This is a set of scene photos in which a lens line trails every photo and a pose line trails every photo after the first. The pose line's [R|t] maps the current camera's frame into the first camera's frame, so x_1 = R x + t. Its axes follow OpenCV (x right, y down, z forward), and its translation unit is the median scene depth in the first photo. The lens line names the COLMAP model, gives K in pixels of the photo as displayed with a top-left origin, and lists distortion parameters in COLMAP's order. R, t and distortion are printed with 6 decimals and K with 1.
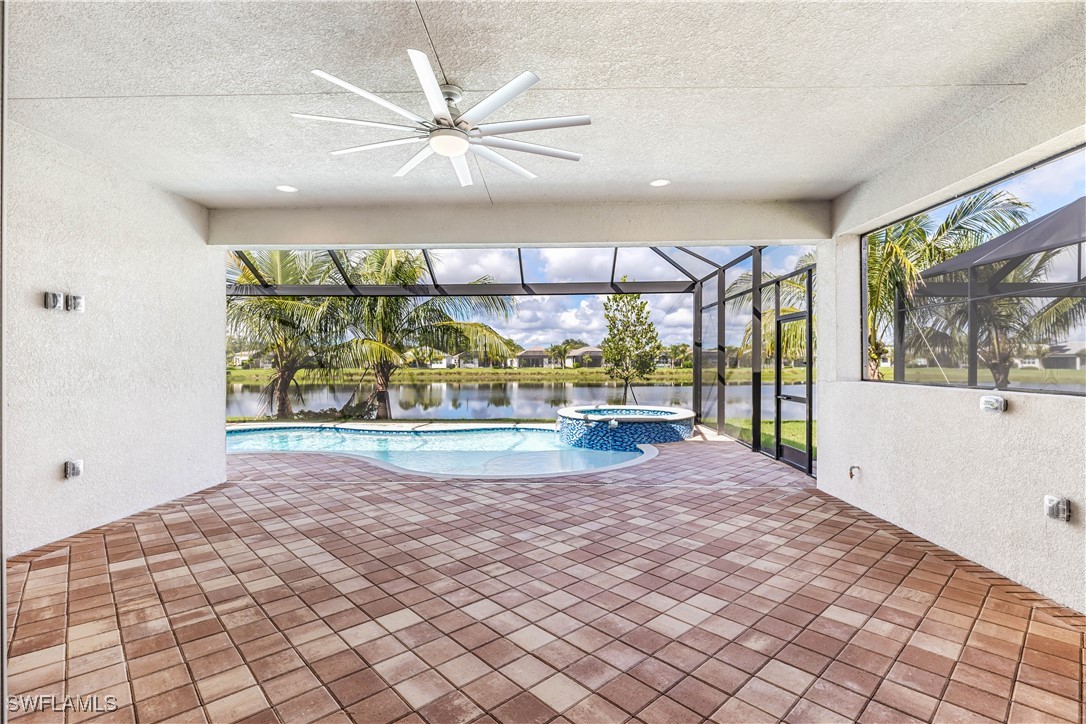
lens RADIAL K [[528.1, 0, 543.0], [0, 528.1, 362.0], [0, 0, 1]] dist [-0.000068, -0.000013]
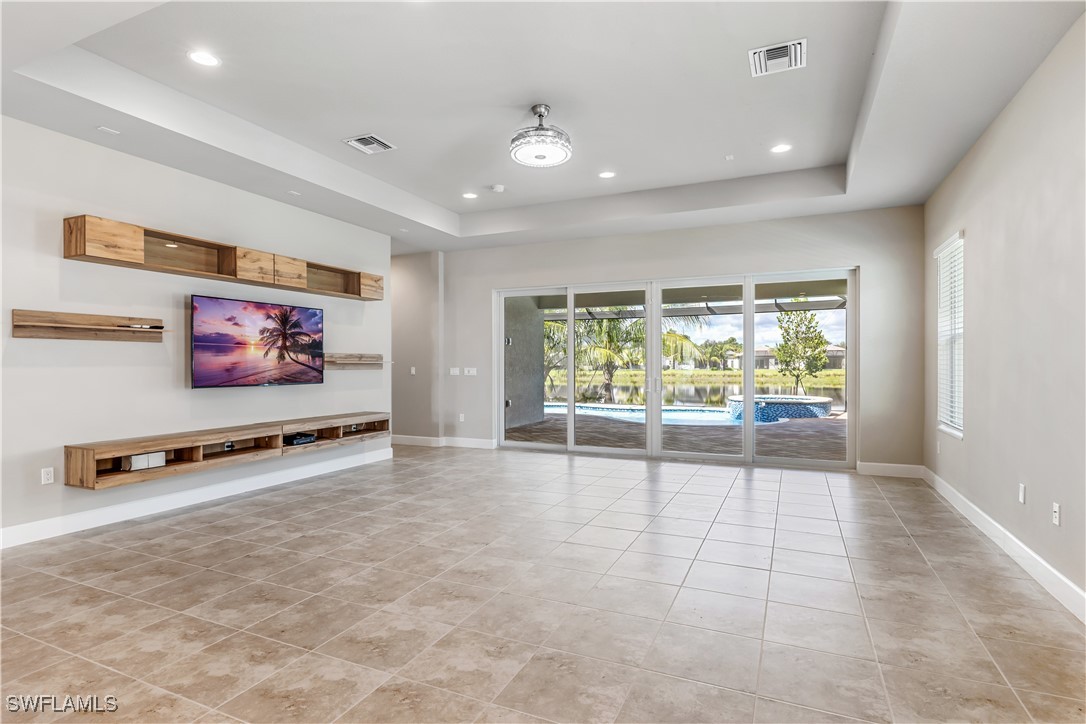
lens RADIAL K [[553.0, 0, 543.0], [0, 553.0, 362.0], [0, 0, 1]] dist [0.000413, 0.000011]
pose [[0.924844, -0.001445, -0.380345, 0.084247], [0.000662, 0.999997, -0.002191, 0.000518], [0.380347, 0.001775, 0.924842, -0.376675]]
